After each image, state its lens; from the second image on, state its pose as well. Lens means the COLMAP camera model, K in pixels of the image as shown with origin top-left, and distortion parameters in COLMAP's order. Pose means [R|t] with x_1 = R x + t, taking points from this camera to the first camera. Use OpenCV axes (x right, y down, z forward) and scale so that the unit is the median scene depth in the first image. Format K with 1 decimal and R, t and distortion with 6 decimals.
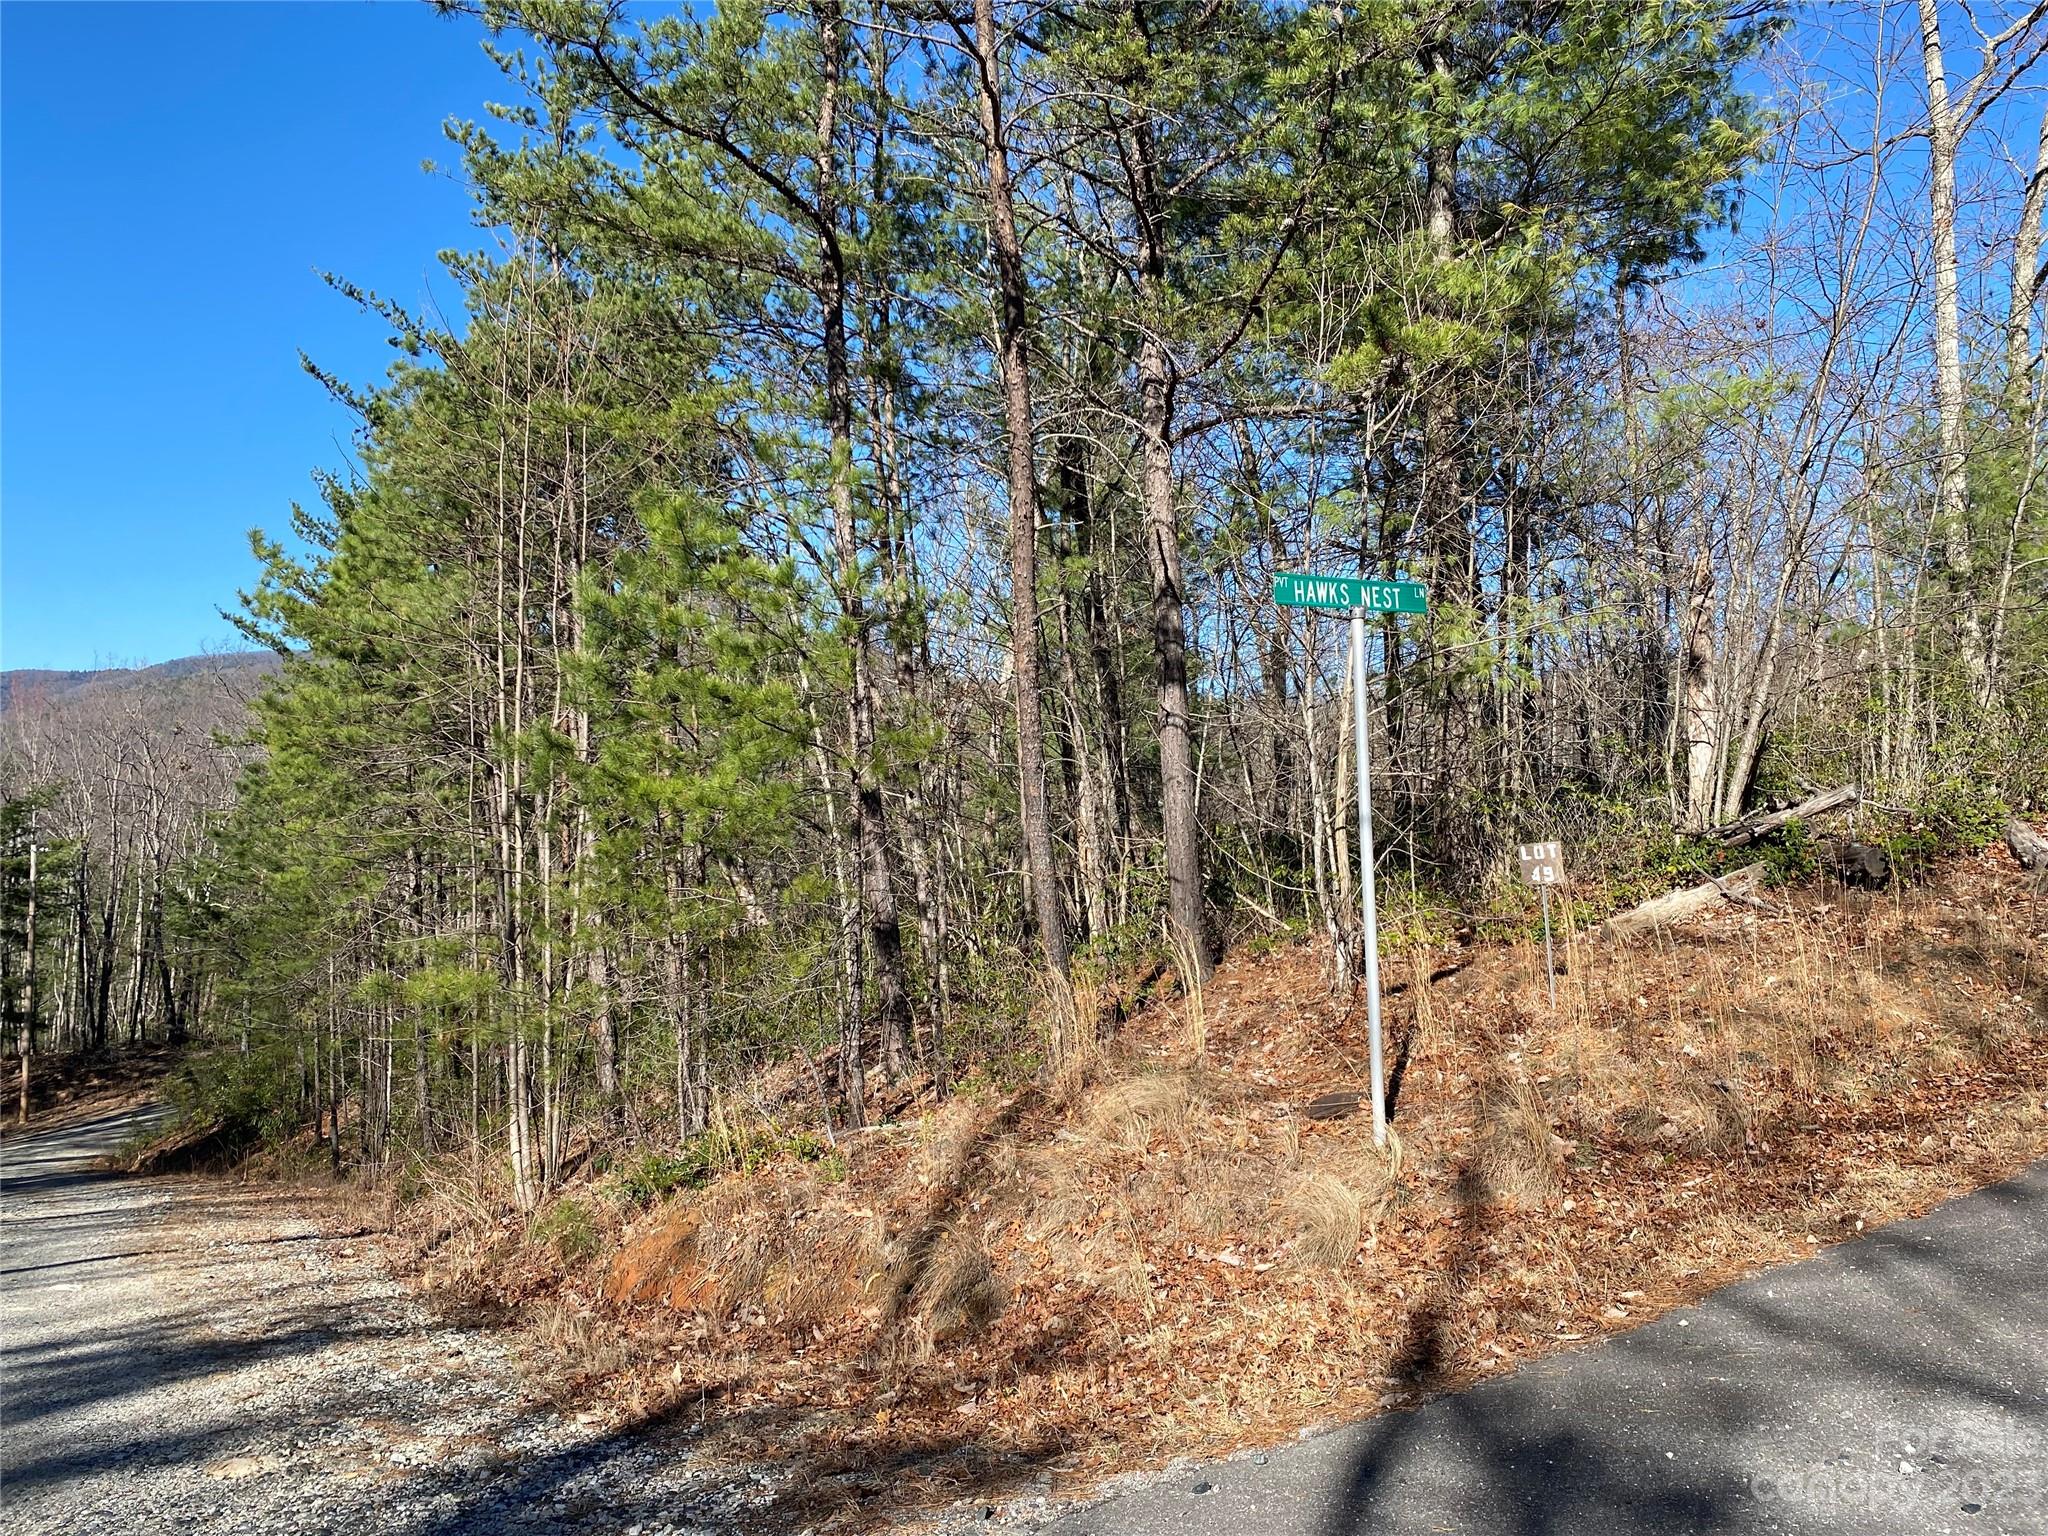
lens RADIAL K [[1548.9, 0, 1024.4], [0, 1548.9, 761.8], [0, 0, 1]] dist [-0.007187, -0.002137]
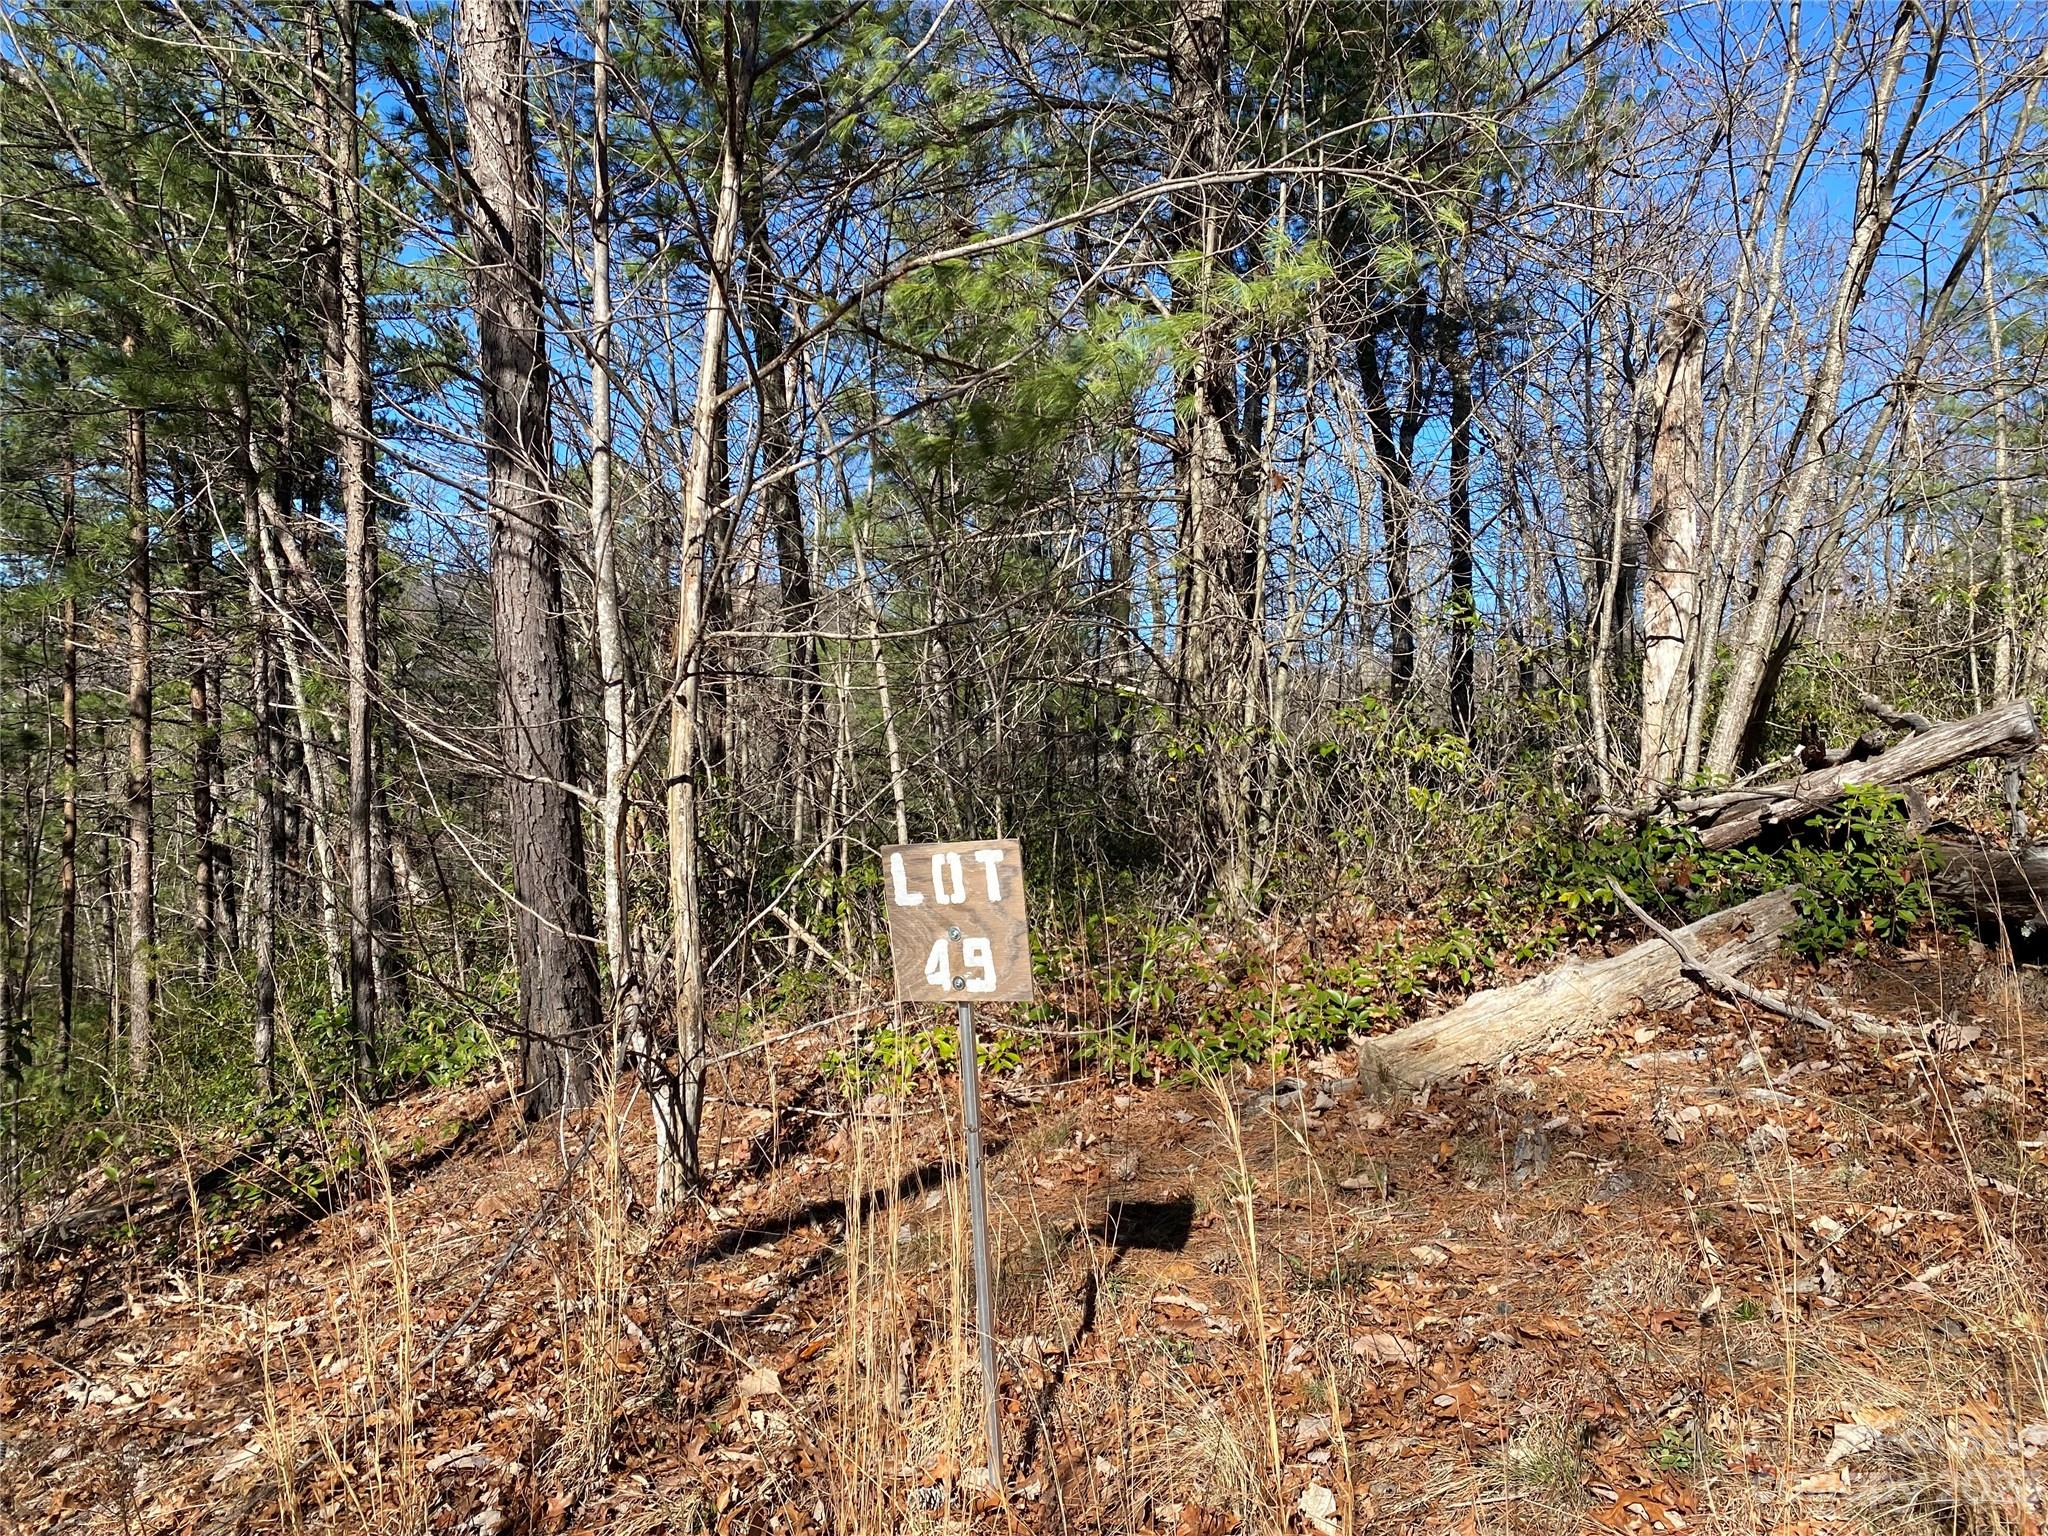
lens RADIAL K [[1548.9, 0, 1023.1], [0, 1548.9, 775.4], [0, 0, 1]] dist [-0.007187, -0.002137]
pose [[0.999688, 0.024446, 0.005057, 0.264856], [-0.024609, 0.999083, 0.035049, 0.025024], [-0.004196, -0.035162, 0.999373, 0.577196]]
